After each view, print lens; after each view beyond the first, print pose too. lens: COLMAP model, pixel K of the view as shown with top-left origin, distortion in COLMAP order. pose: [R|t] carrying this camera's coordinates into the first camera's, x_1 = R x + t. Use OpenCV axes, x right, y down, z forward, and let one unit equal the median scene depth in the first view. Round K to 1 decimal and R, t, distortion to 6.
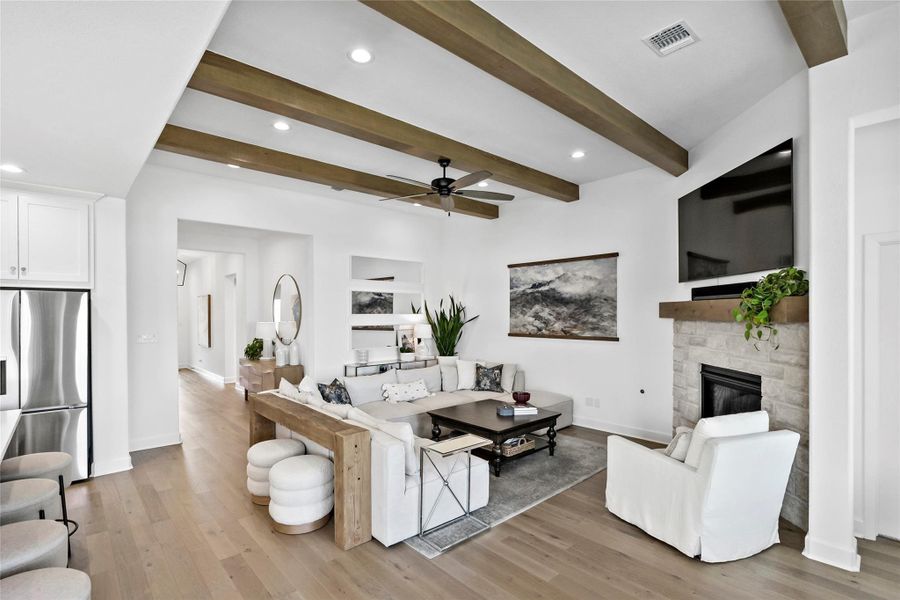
lens RADIAL K [[427.8, 0, 441.1], [0, 427.8, 313.6], [0, 0, 1]] dist [-0.001167, -0.000113]
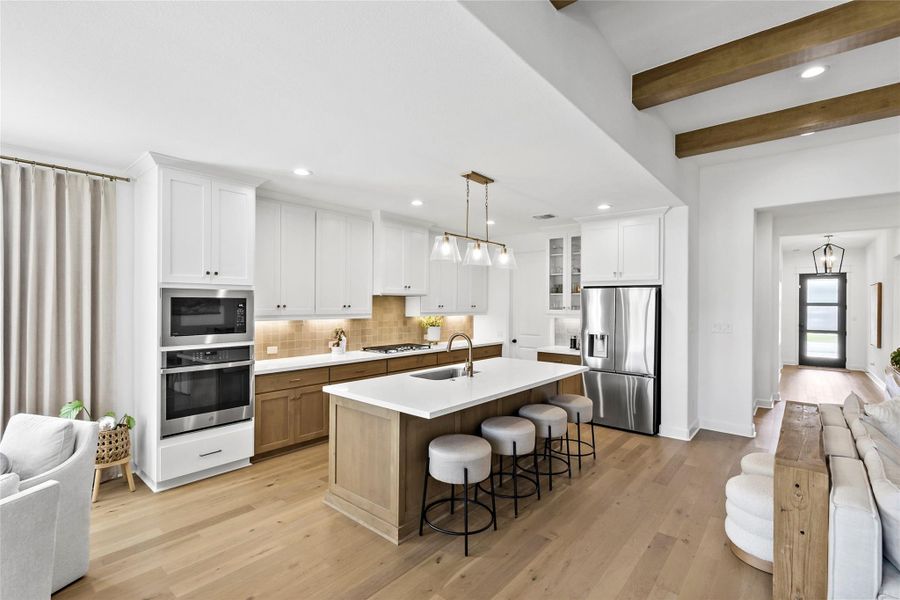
lens RADIAL K [[417.3, 0, 444.6], [0, 417.3, 302.8], [0, 0, 1]] dist [-0.003400, -0.000389]
pose [[0.132015, 0.003928, -0.991240, 0.193969], [-0.008884, 0.999957, 0.002780, -0.001732], [0.991208, 0.008439, 0.132044, 0.135383]]
